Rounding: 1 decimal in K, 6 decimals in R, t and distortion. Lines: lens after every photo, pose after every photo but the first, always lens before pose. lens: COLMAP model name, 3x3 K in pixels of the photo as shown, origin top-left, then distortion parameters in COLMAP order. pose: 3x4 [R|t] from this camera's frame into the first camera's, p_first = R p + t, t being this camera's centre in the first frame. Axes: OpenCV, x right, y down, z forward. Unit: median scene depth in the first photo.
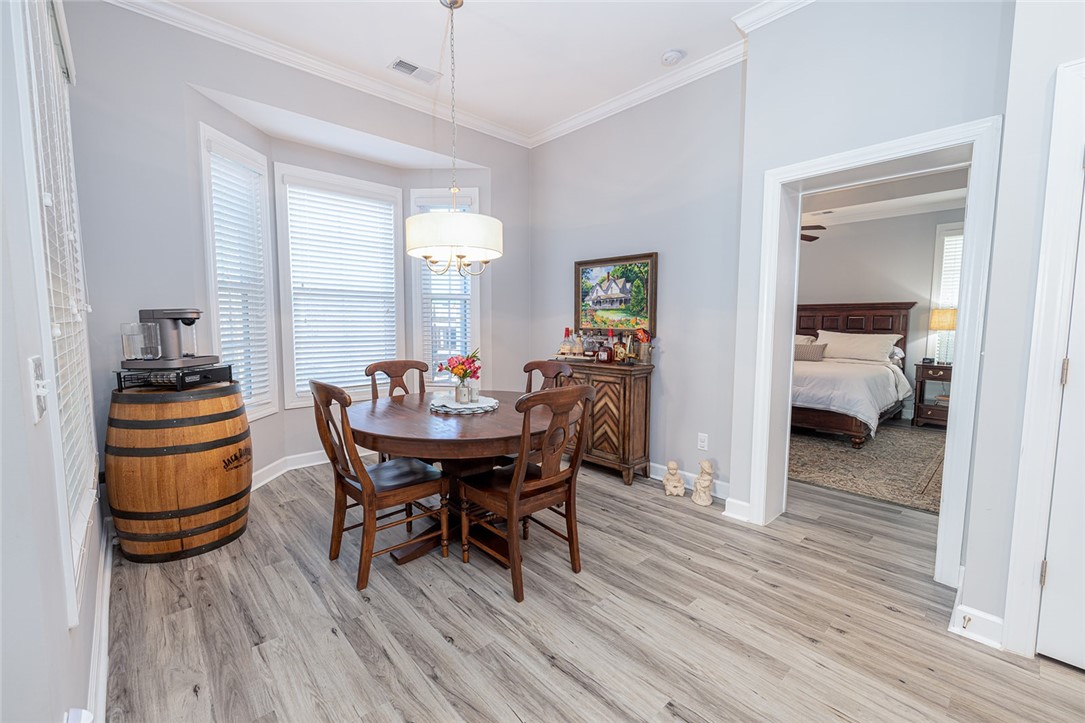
lens RADIAL K [[453.3, 0, 542.5], [0, 453.3, 361.5], [0, 0, 1]] dist [0.001079, -0.000853]
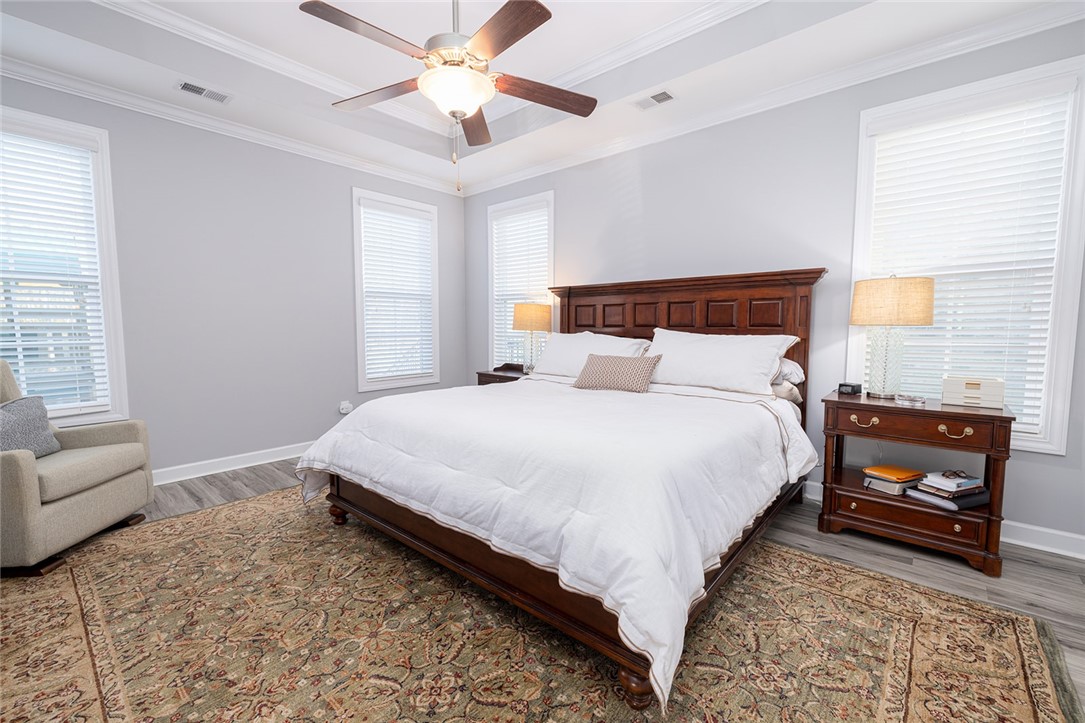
lens RADIAL K [[453.3, 0, 542.5], [0, 453.3, 361.5], [0, 0, 1]] dist [0.001079, -0.000853]
pose [[0.994615, -0.012125, 0.102932, 0.476167], [0.012937, 0.999890, -0.007222, -0.032018], [-0.102833, 0.008514, 0.994662, 0.552684]]
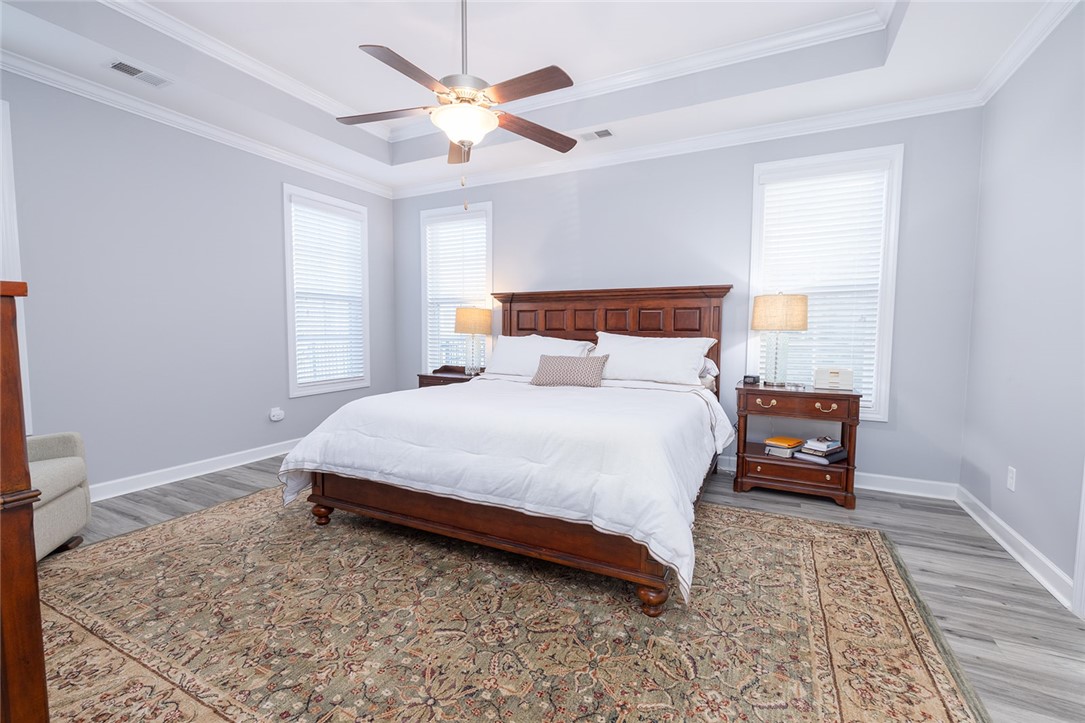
lens RADIAL K [[464.4, 0, 542.5], [0, 464.4, 361.5], [0, 0, 1]] dist [0.000970, -0.000768]
pose [[0.937629, -0.023438, 0.346846, 0.364400], [0.029003, 0.999520, -0.010862, -0.028187], [-0.346425, 0.020244, 0.937859, 0.503112]]
